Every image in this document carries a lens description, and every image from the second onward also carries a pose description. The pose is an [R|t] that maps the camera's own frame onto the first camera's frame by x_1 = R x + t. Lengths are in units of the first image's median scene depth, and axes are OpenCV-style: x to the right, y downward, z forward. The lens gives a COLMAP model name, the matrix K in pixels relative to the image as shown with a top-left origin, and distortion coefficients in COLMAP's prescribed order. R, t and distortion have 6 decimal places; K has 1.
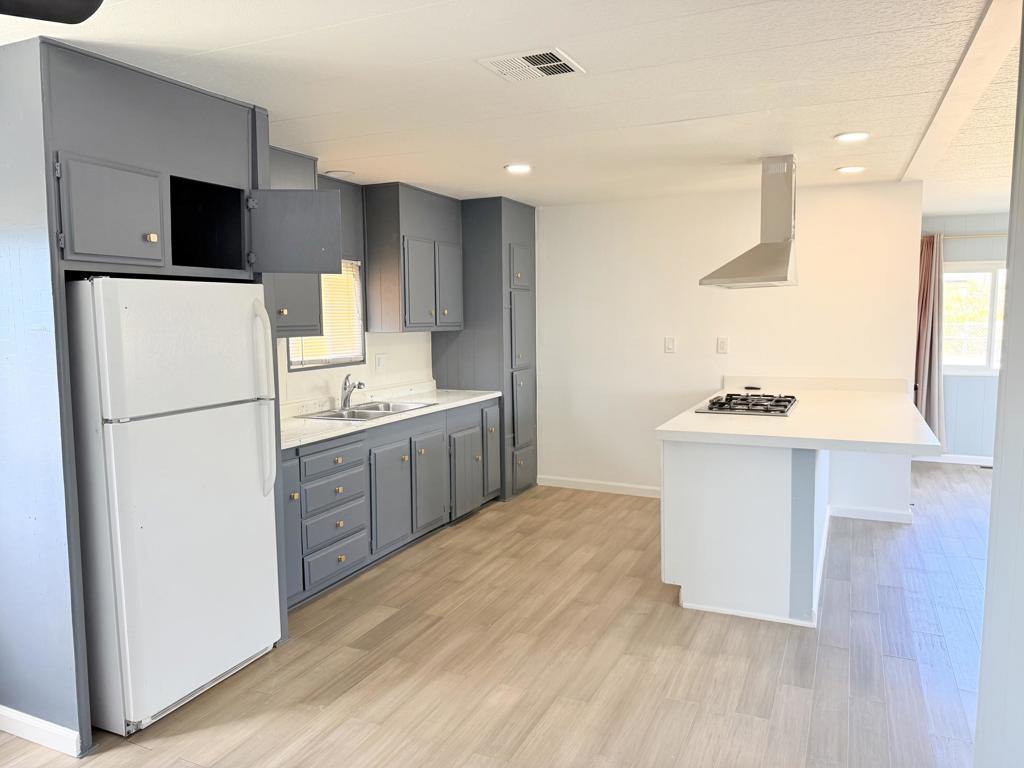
lens RADIAL K [[728.9, 0, 502.0], [0, 728.9, 385.5], [0, 0, 1]] dist [0.052349, -0.087280]
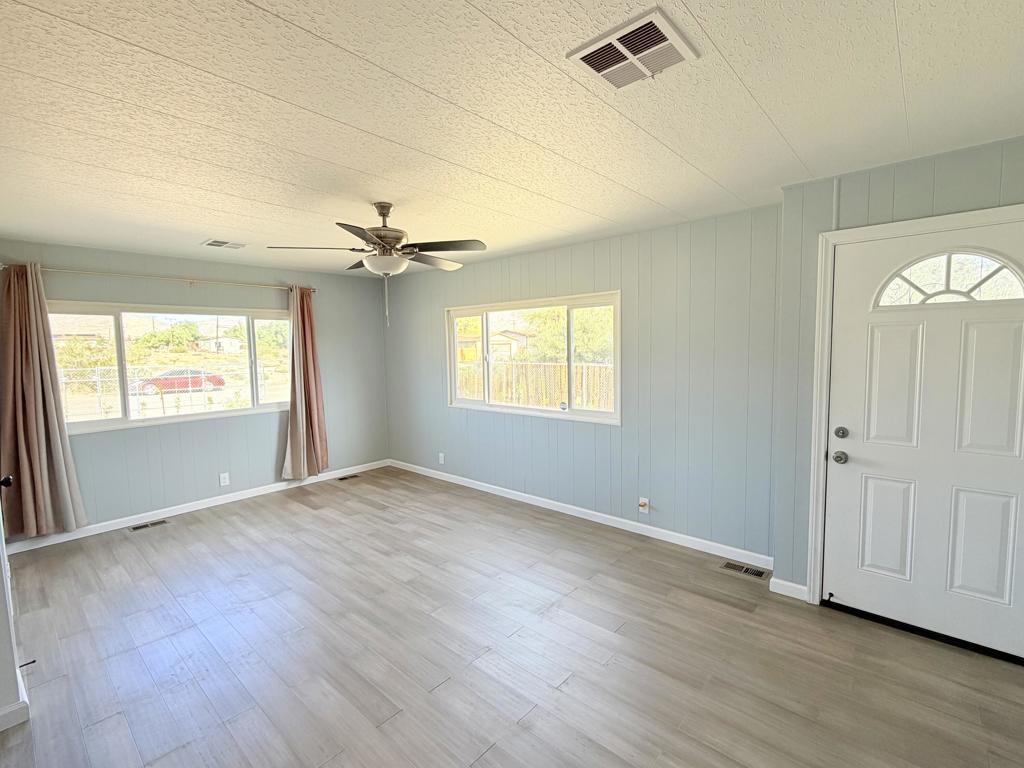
lens RADIAL K [[466.3, 0, 512.0], [0, 466.3, 384.0], [0, 0, 1]] dist [0.001465, 0.000348]
pose [[0.281261, -0.077020, 0.956536, 0.339035], [0.116203, 0.992173, 0.045721, -0.053919], [-0.952570, 0.098292, 0.288009, 0.510624]]
